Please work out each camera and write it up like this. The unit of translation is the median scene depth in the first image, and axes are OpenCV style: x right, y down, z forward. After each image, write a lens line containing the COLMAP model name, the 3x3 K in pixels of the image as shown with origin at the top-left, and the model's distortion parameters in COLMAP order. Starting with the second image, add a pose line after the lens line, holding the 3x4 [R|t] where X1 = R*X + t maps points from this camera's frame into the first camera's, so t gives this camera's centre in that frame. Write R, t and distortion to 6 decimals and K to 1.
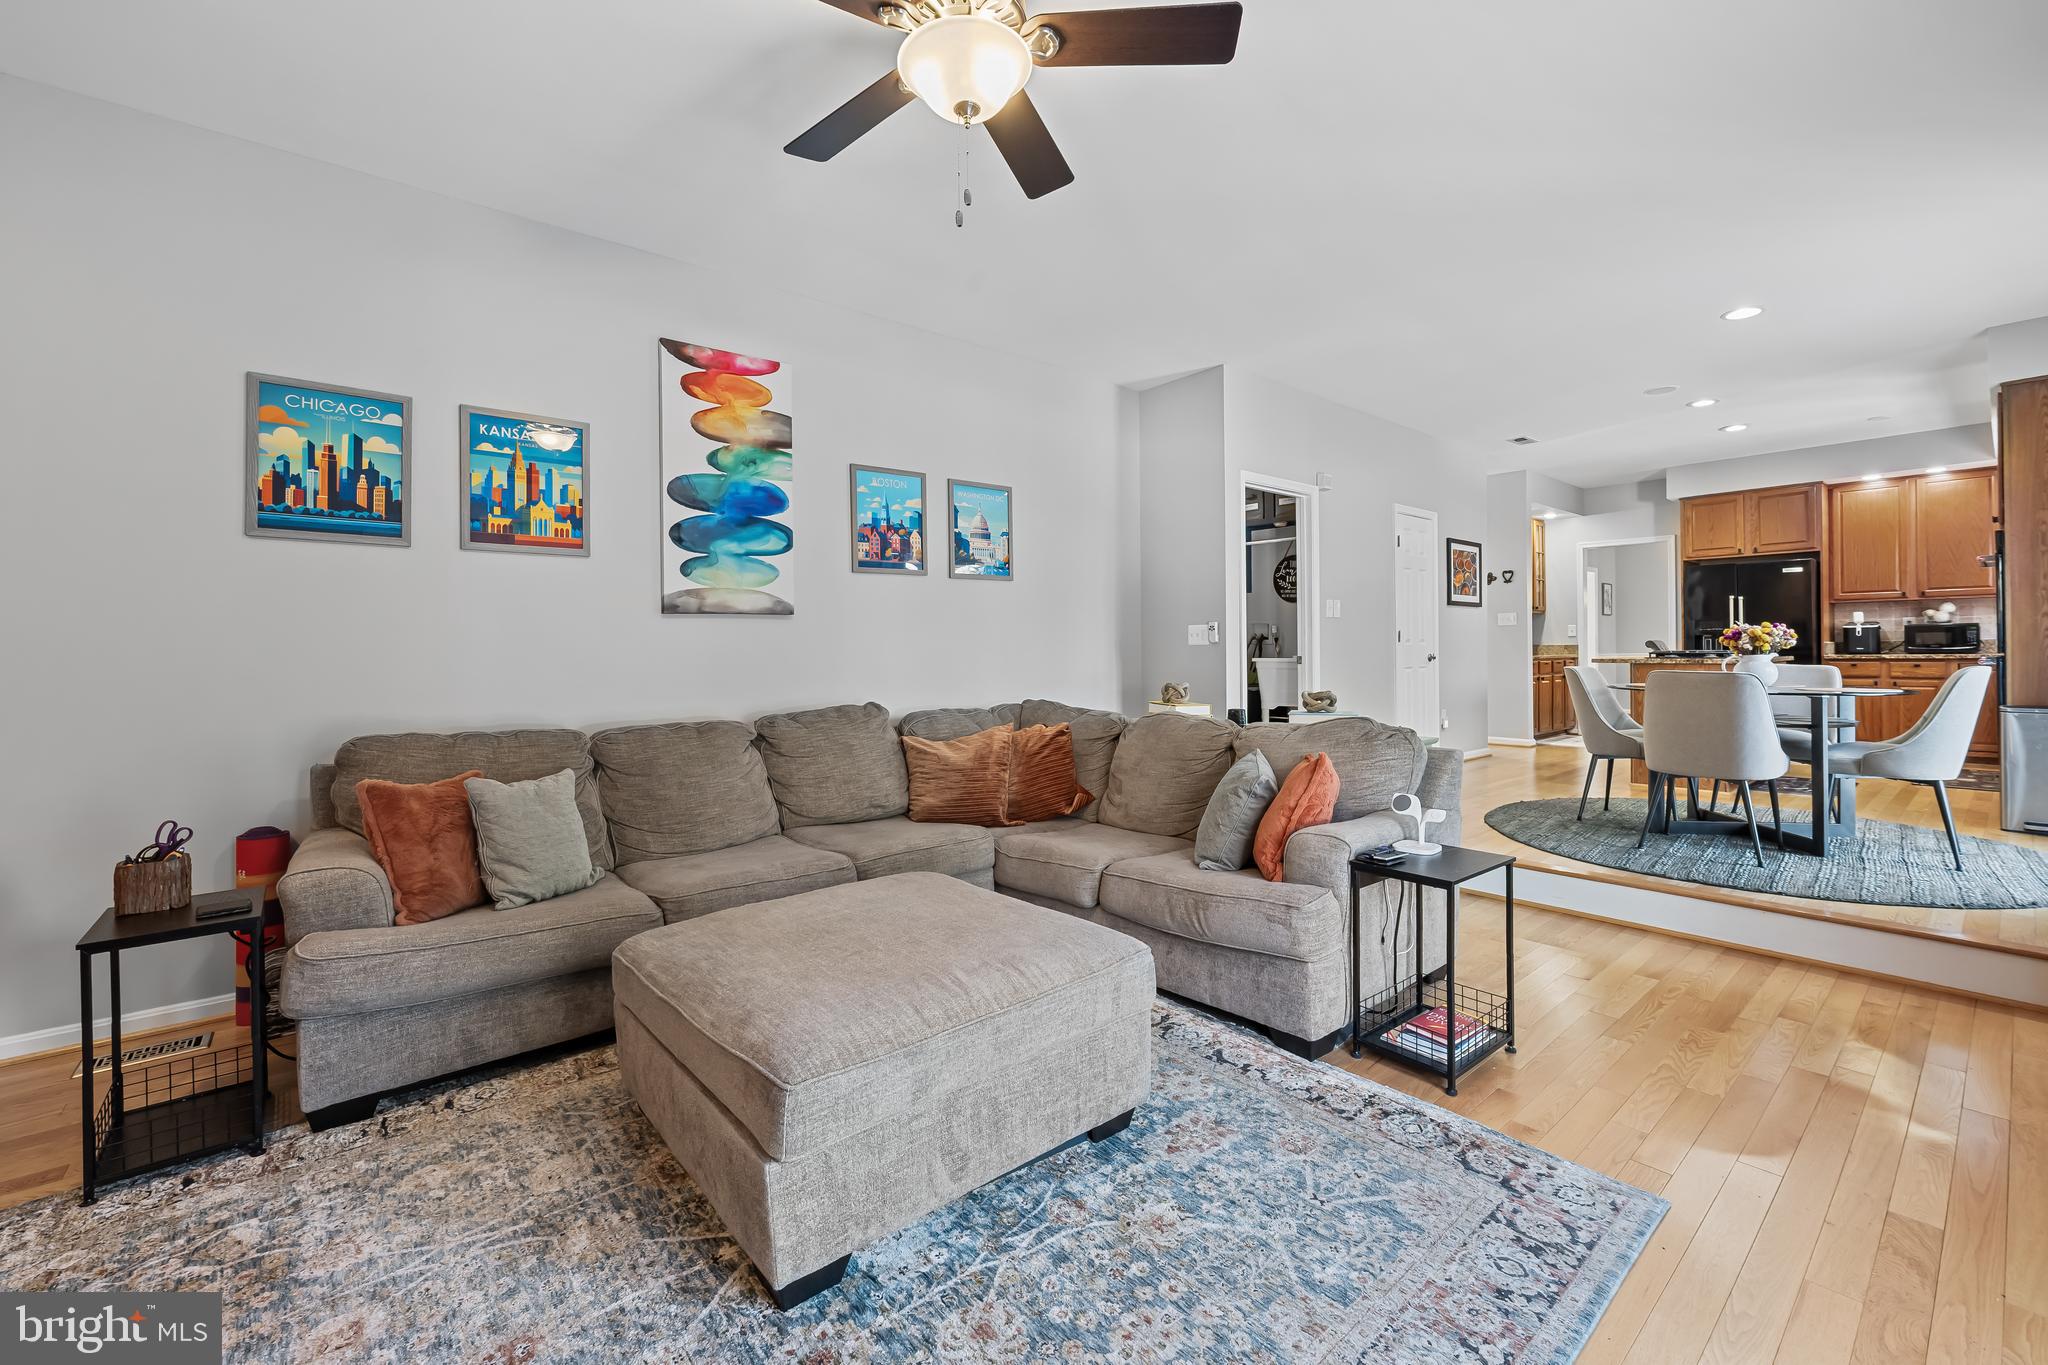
lens RADIAL K [[835.0, 0, 1034.7], [0, 835.0, 656.4], [0, 0, 1]] dist [-0.006115, -0.000665]
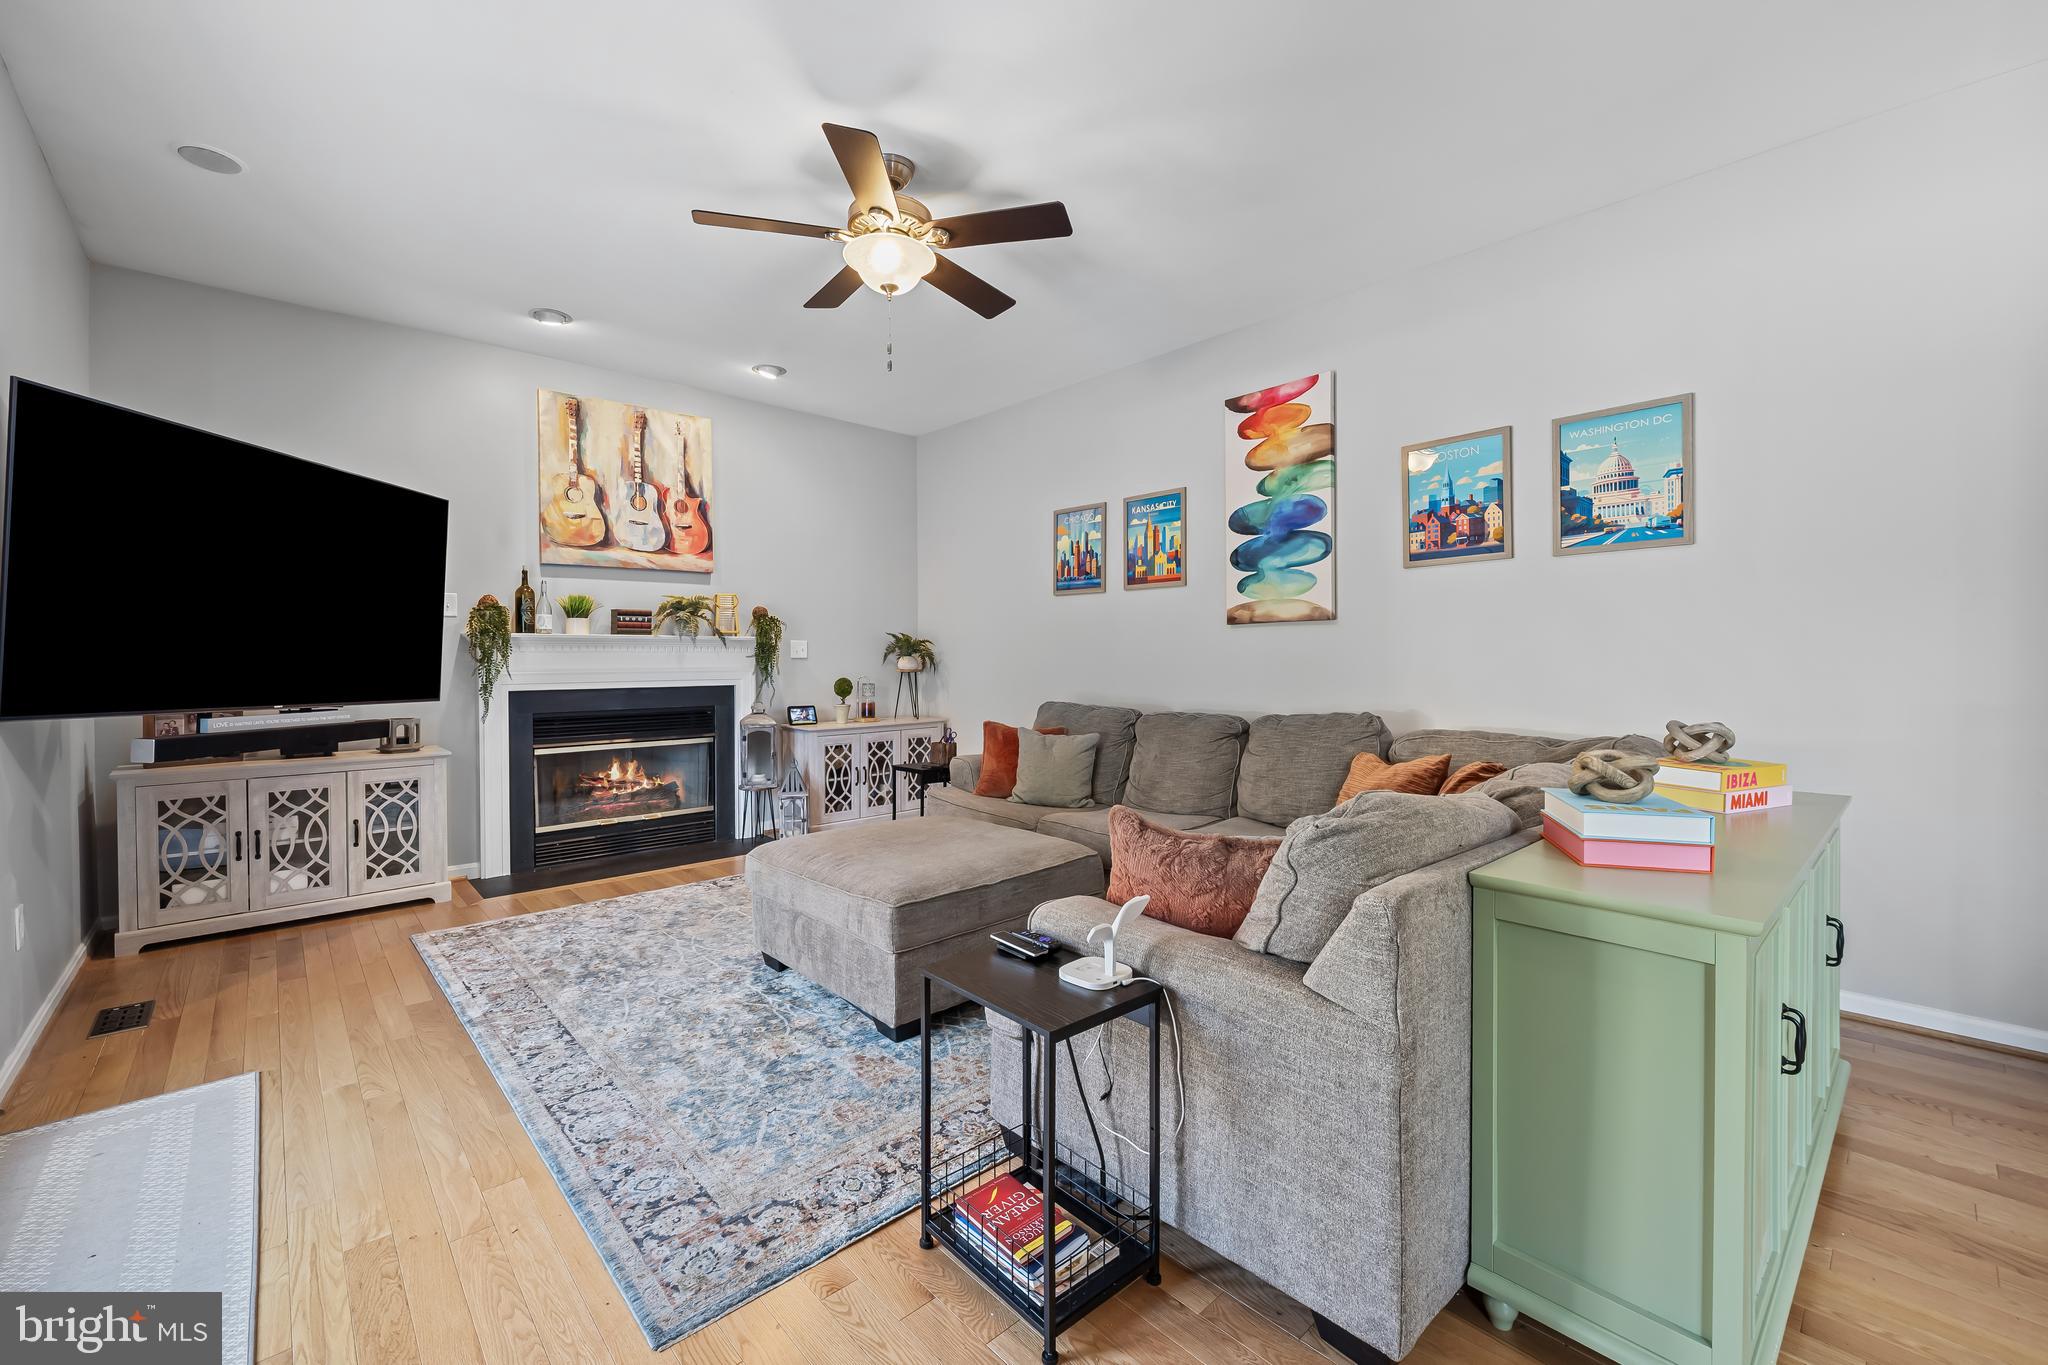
lens RADIAL K [[835.0, 0, 1024.0], [0, 835.0, 667.7], [0, 0, 1]] dist [-0.006115, -0.000665]
pose [[0.045063, 0.021573, -0.998751, 0.705003], [-0.003990, 0.999763, 0.021415, -0.012455], [0.998976, 0.003020, 0.045139, 0.589976]]
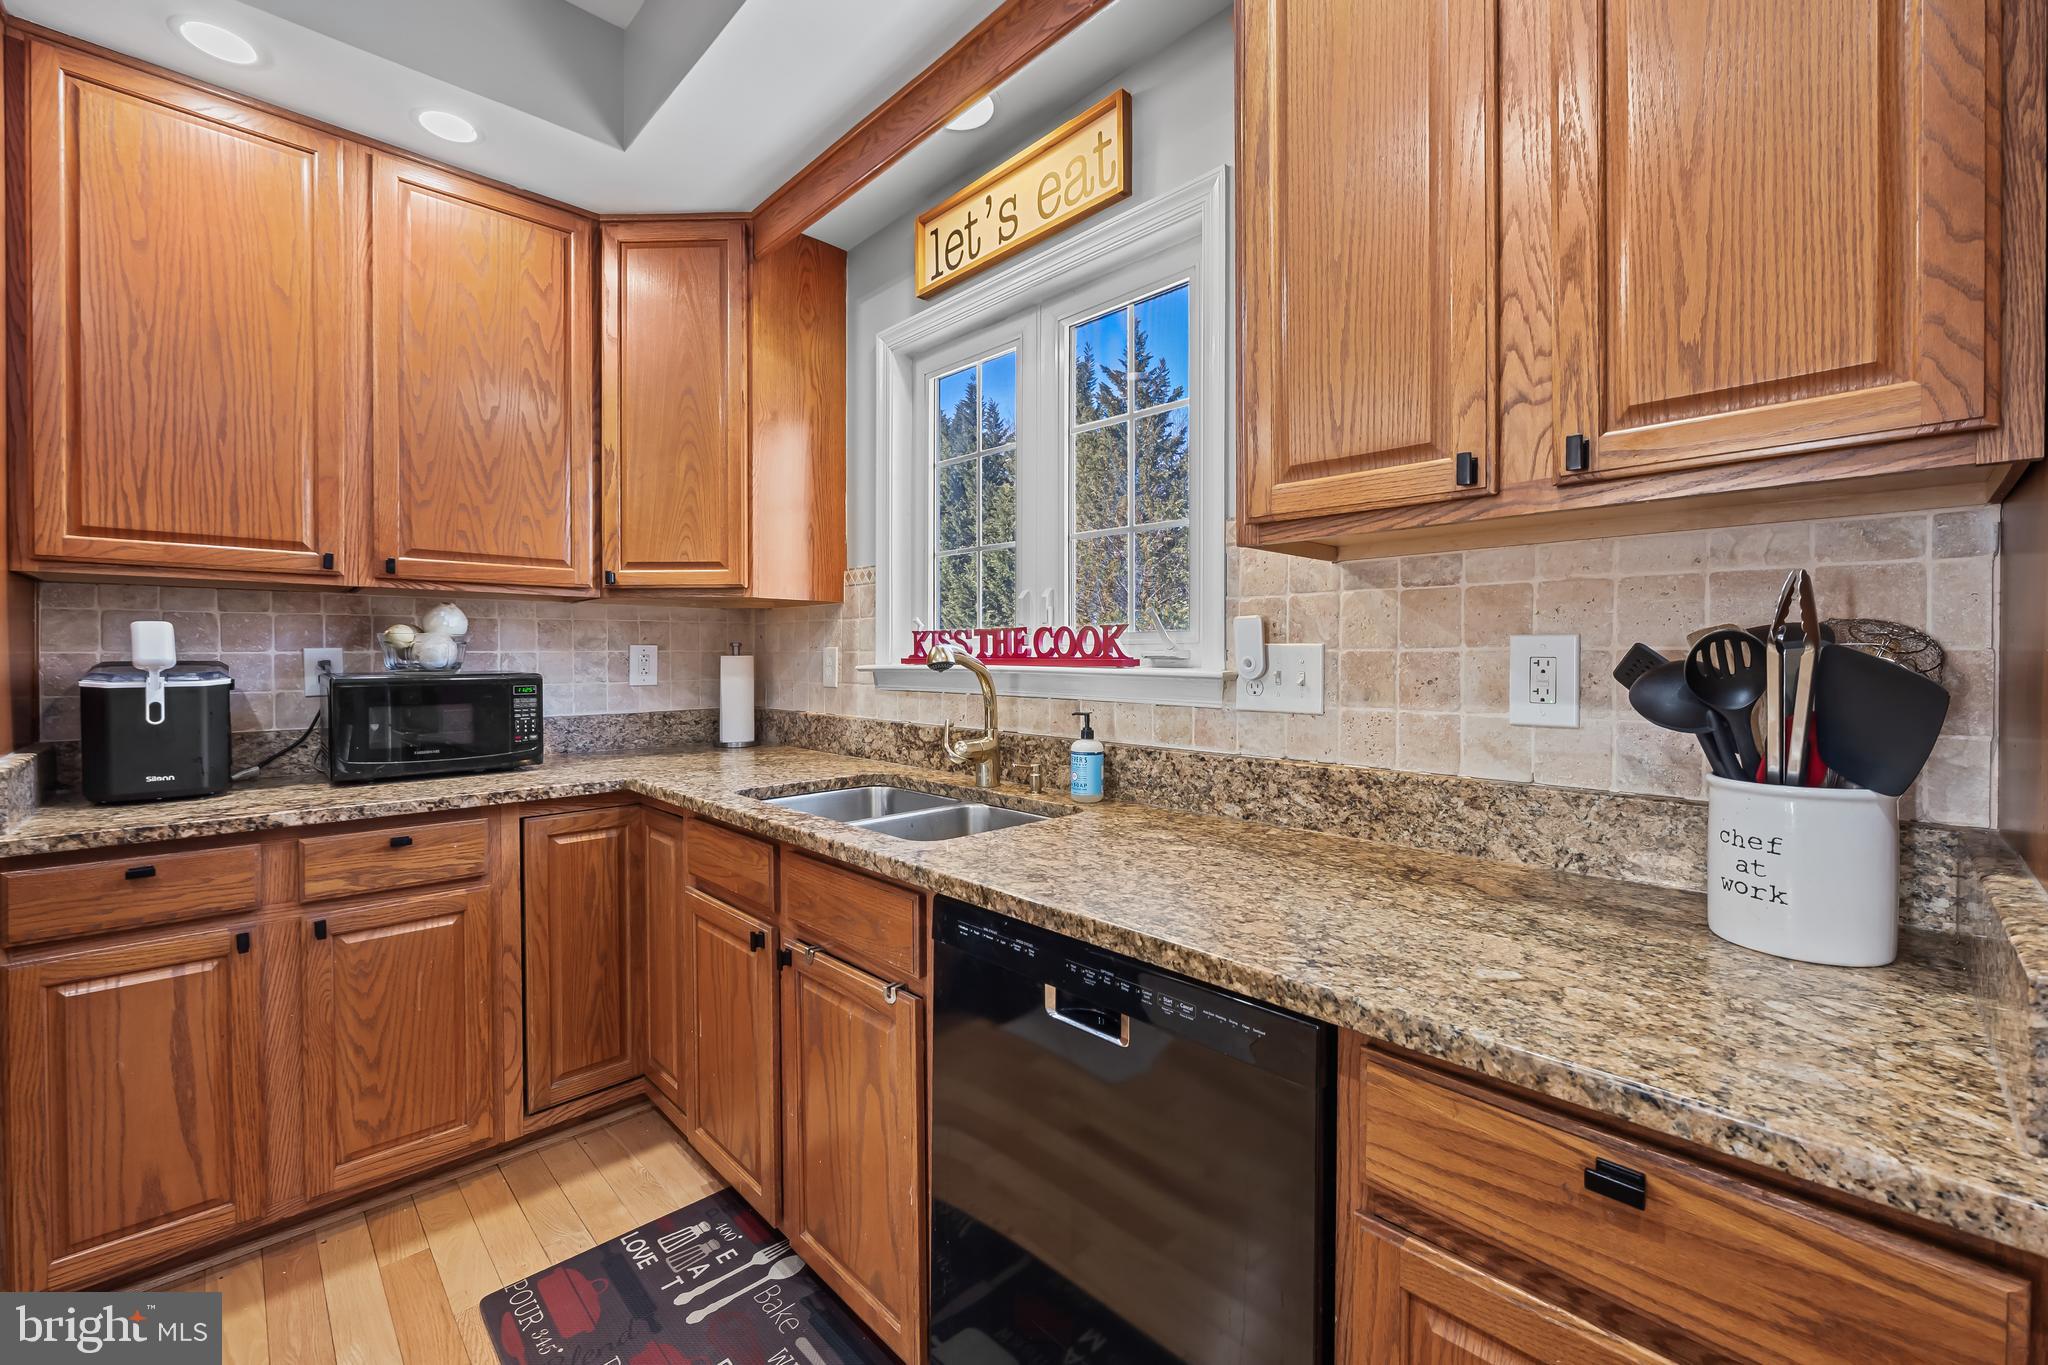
lens RADIAL K [[835.0, 0, 1026.0], [0, 835.0, 666.8], [0, 0, 1]] dist [-0.006115, -0.000665]
pose [[-0.075058, 0.000853, 0.997179, 1.369157], [0.004634, 0.999989, -0.000506, -0.072986], [-0.997168, 0.004583, -0.075062, 1.424748]]
